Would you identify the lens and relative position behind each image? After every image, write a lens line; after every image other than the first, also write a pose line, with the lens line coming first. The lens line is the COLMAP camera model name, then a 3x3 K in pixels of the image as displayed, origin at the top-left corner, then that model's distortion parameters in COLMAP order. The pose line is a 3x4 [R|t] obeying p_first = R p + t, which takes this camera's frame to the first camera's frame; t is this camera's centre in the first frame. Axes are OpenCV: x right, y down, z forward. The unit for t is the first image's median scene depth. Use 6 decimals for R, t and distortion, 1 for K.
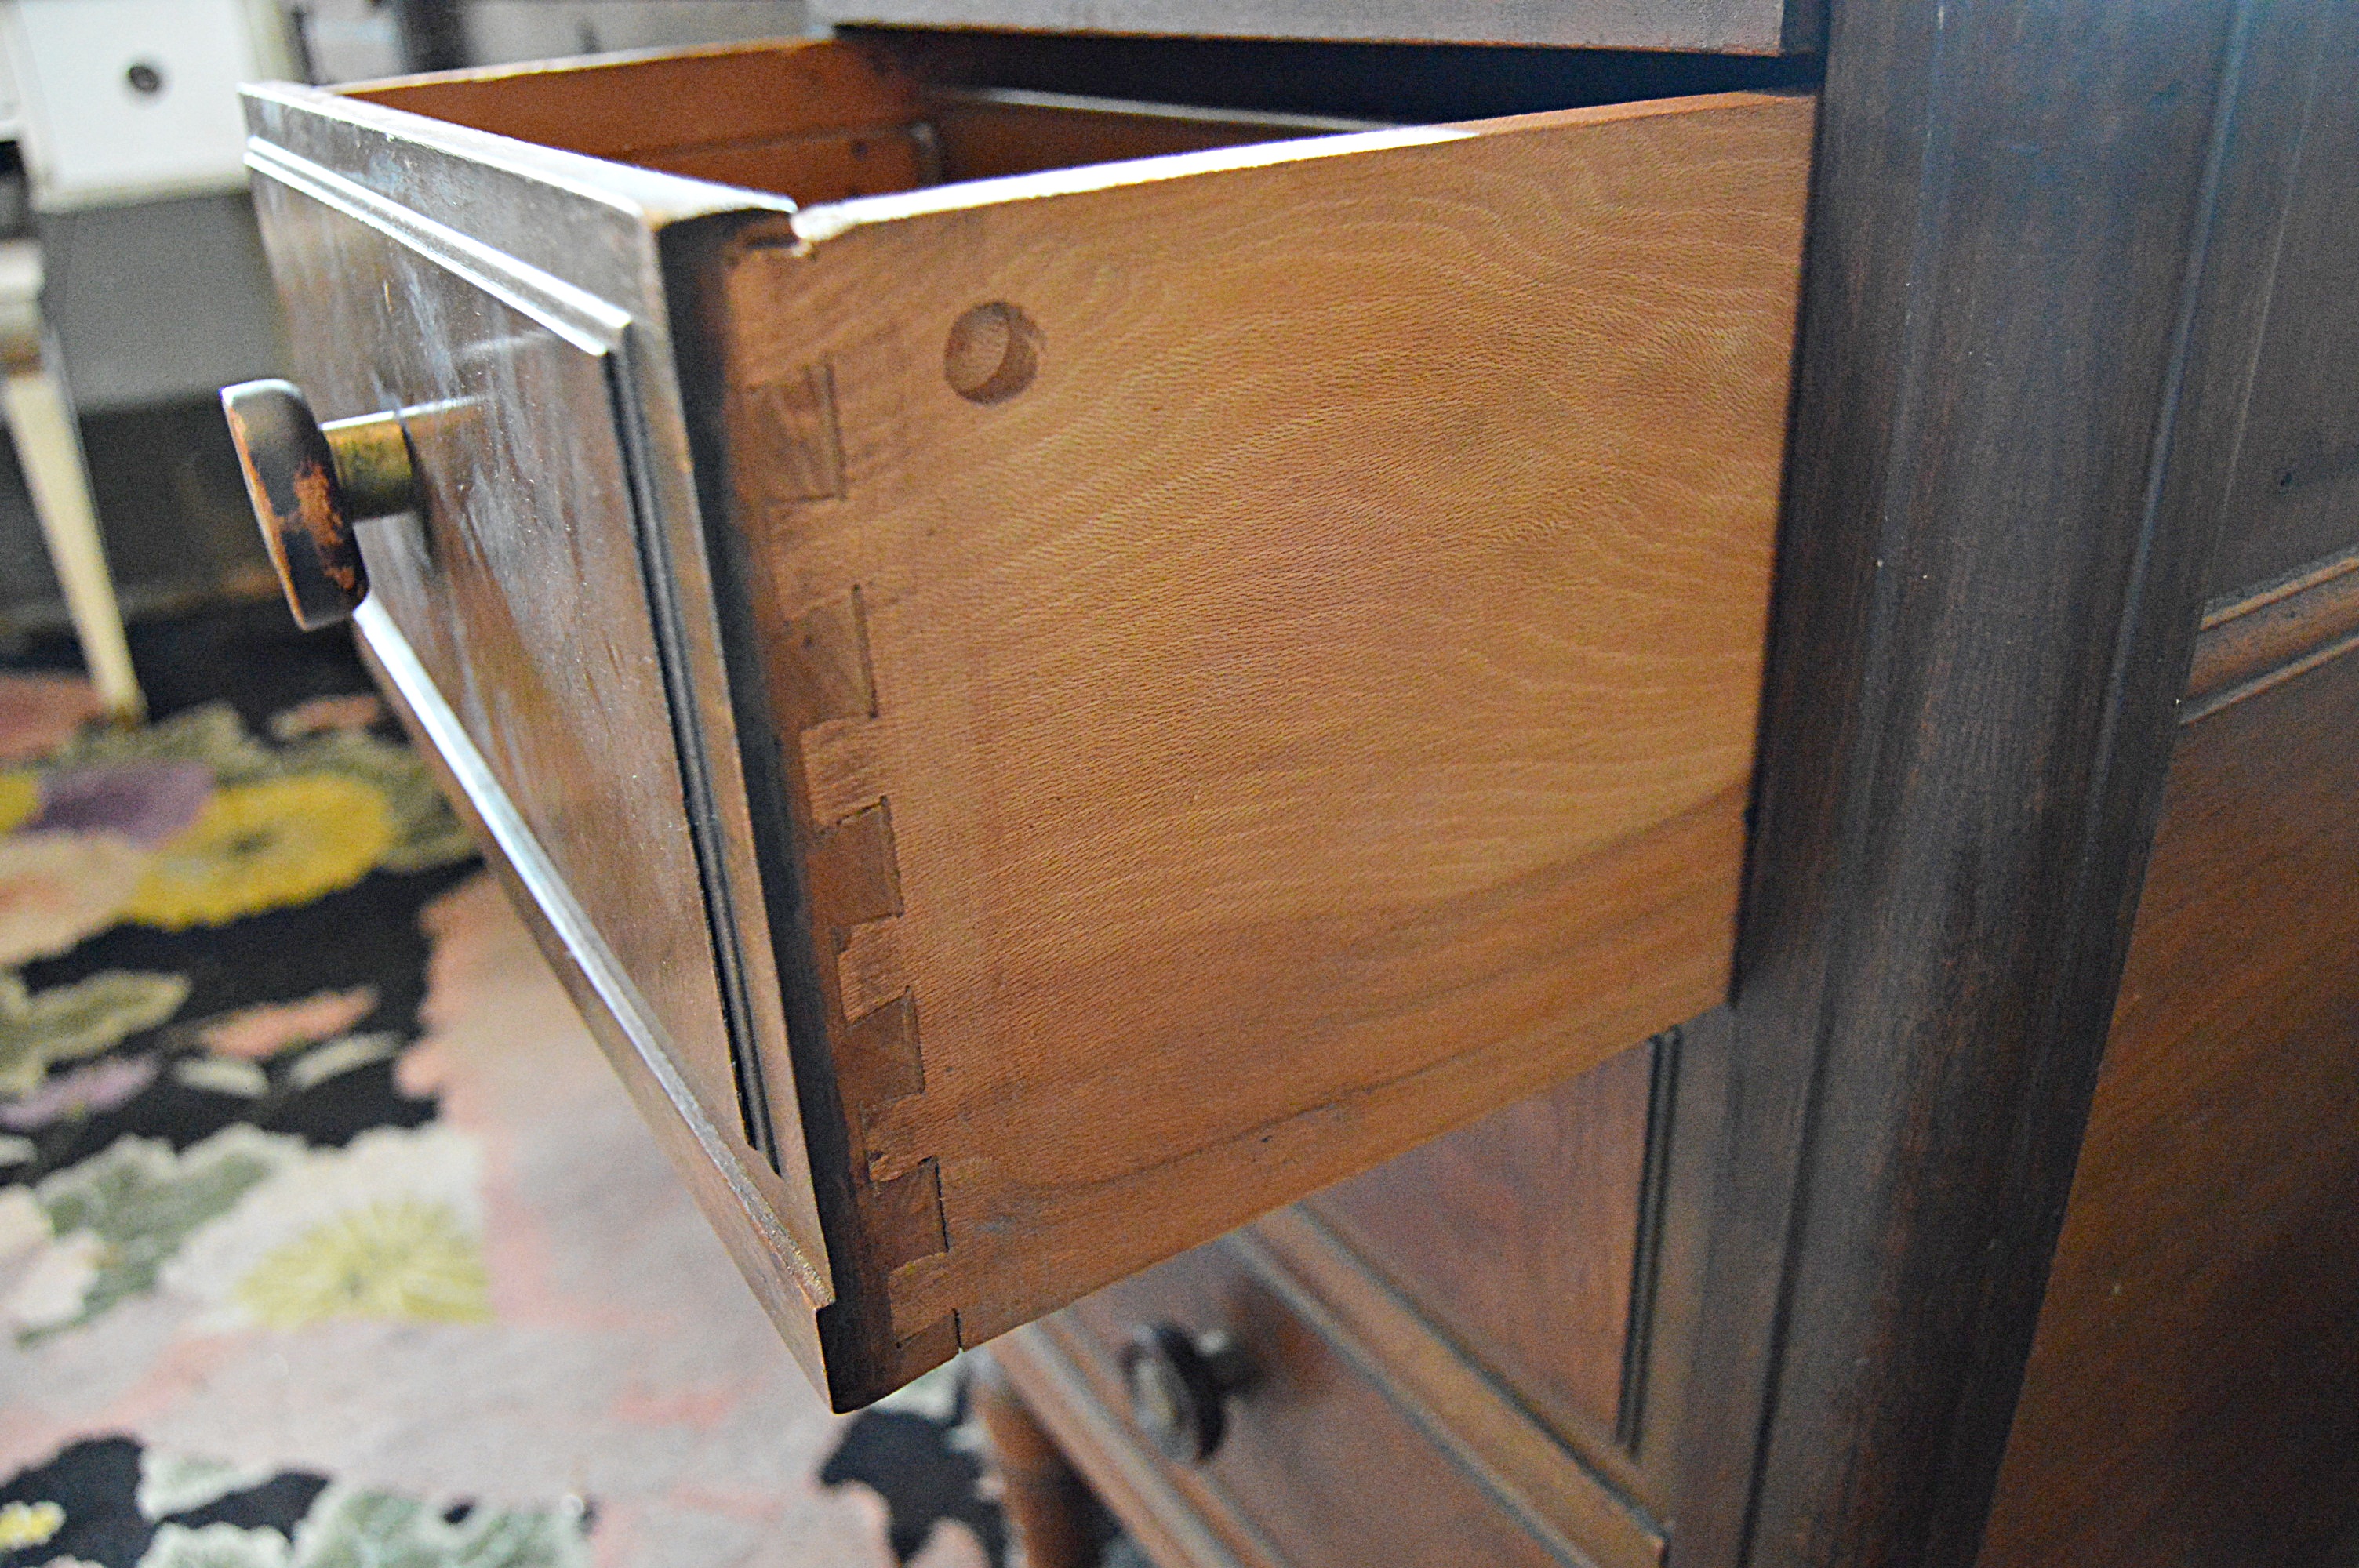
lens RADIAL K [[1788.2, 0, 1080.4], [0, 1788.2, 785.7], [0, 0, 1]] dist [-0.072761, 0.005881]
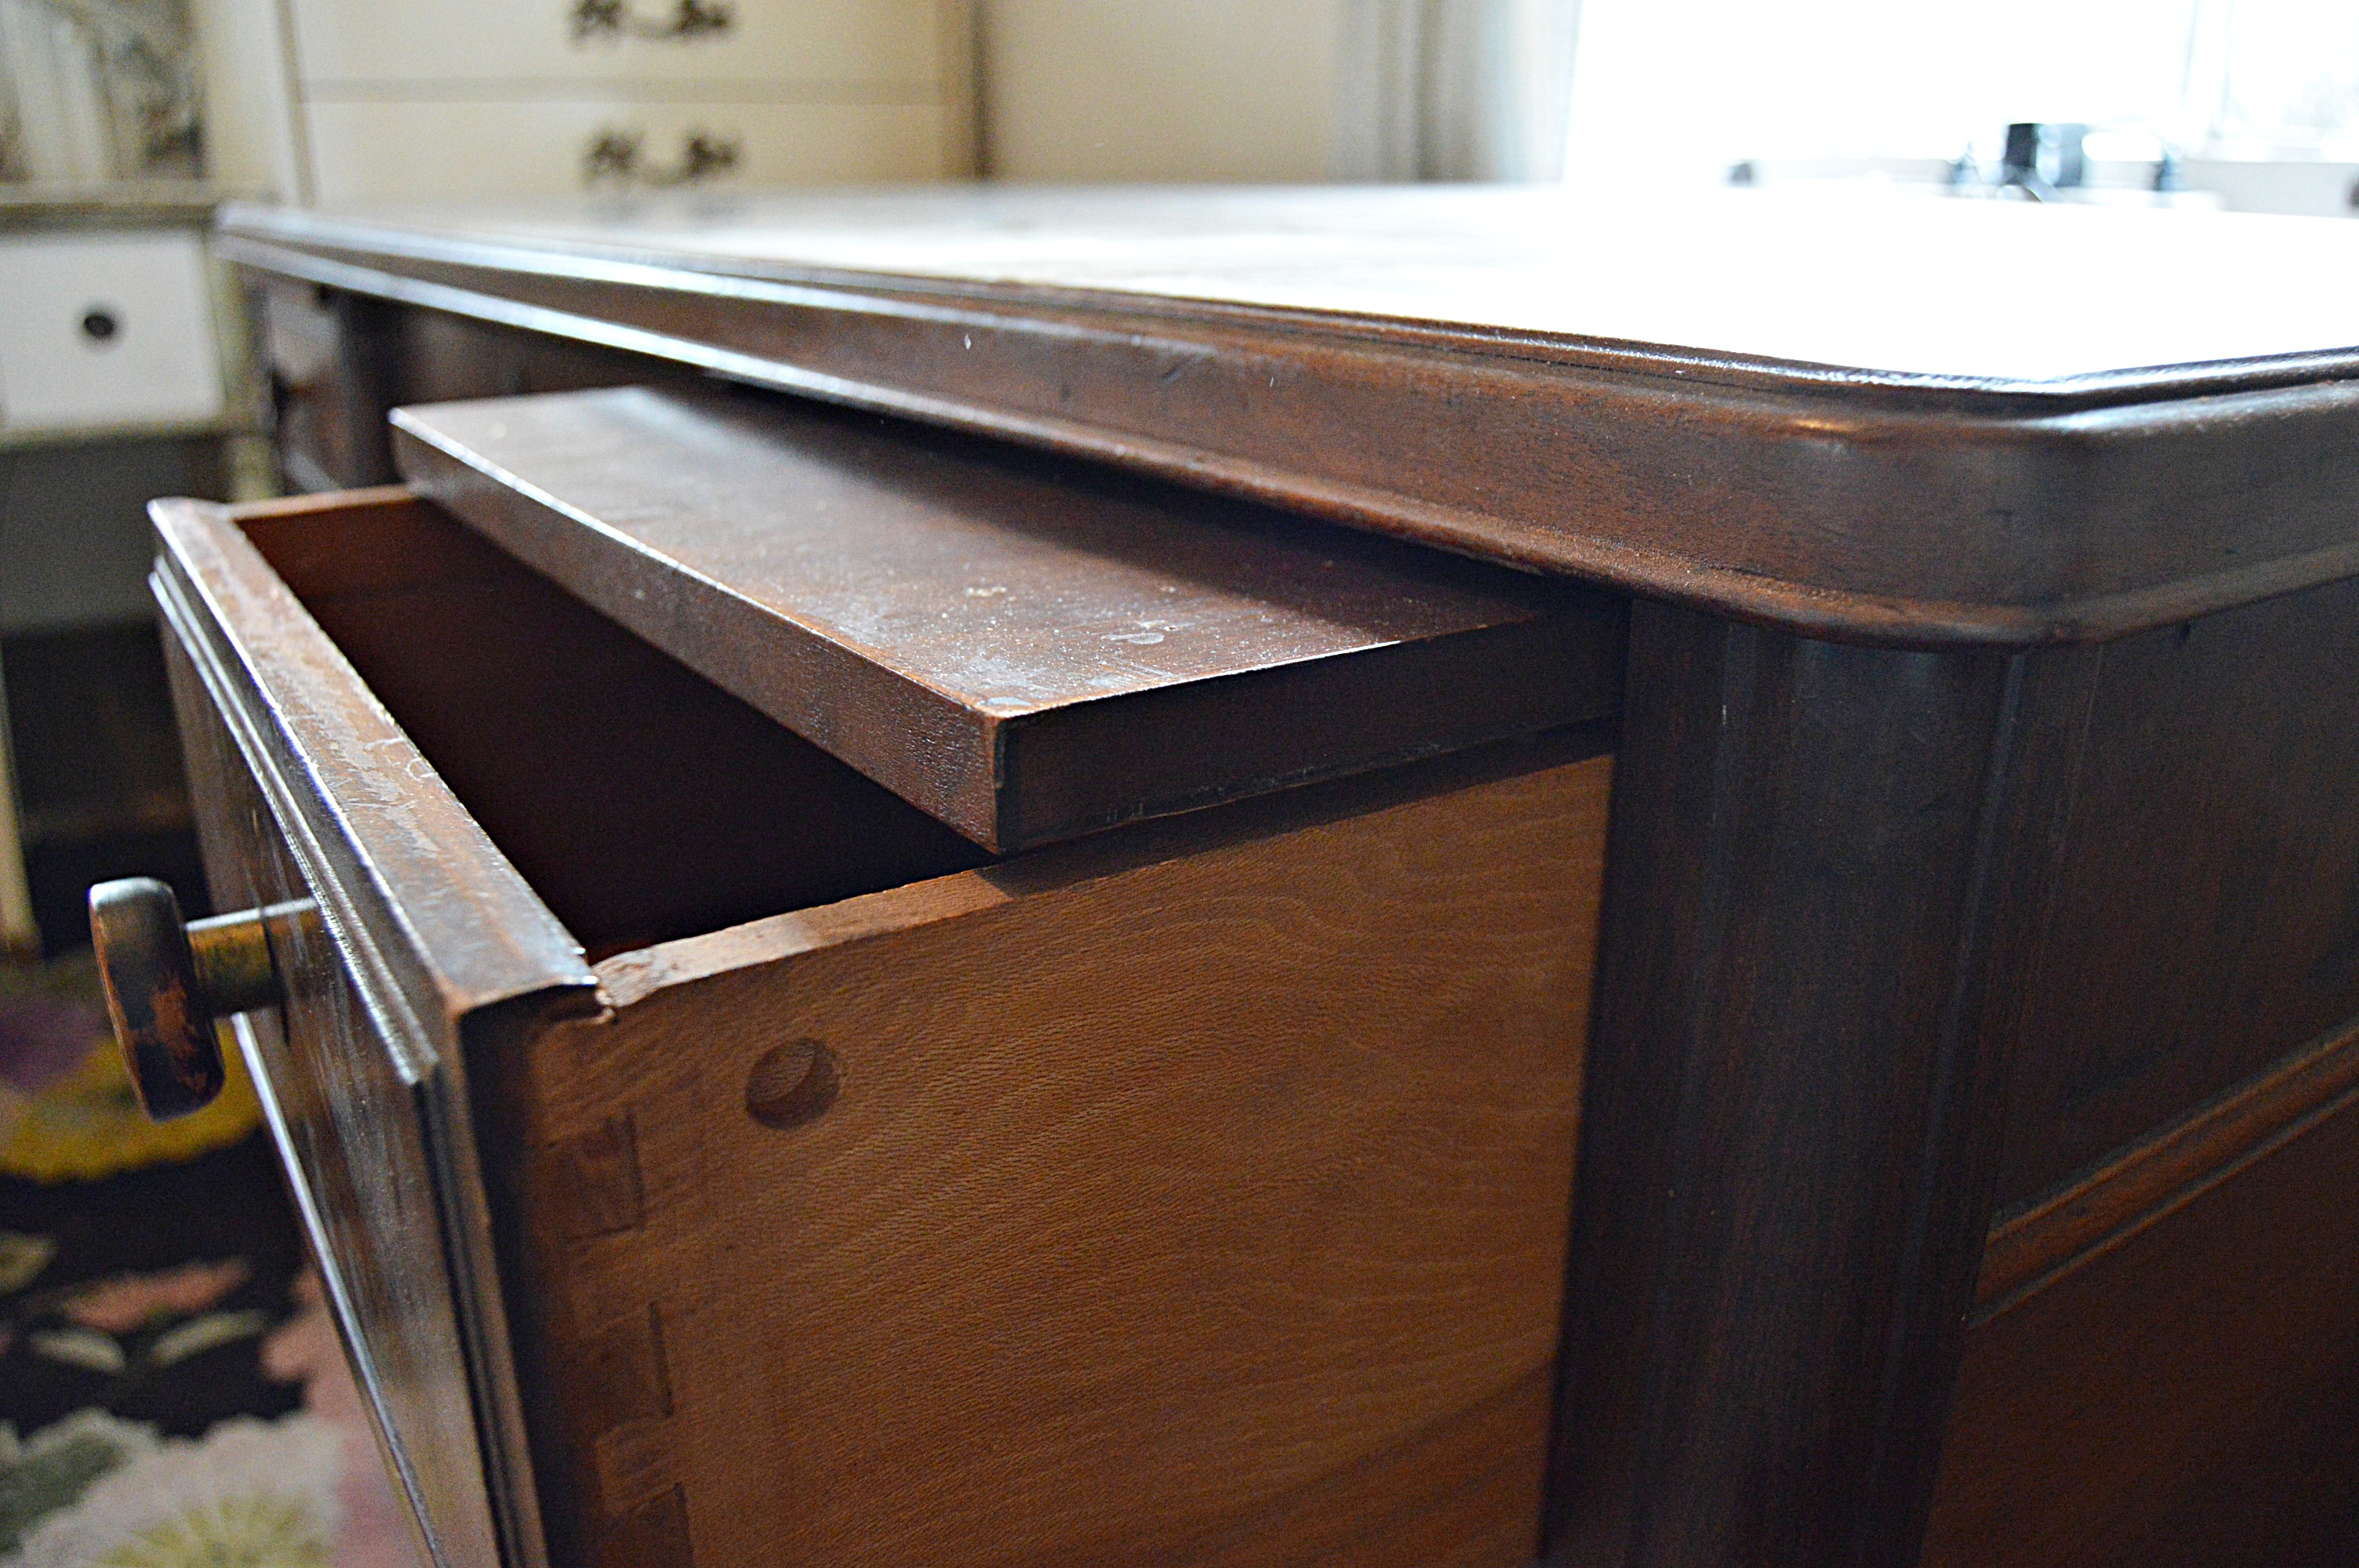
lens RADIAL K [[1802.7, 0, 1058.2], [0, 1802.7, 787.1], [0, 0, 1]] dist [-0.172626, 0.179125]
pose [[0.998732, 0.038784, 0.032089, 0.051305], [-0.034788, 0.992535, -0.116889, -0.239183], [-0.036383, 0.115625, 0.992626, -0.044144]]
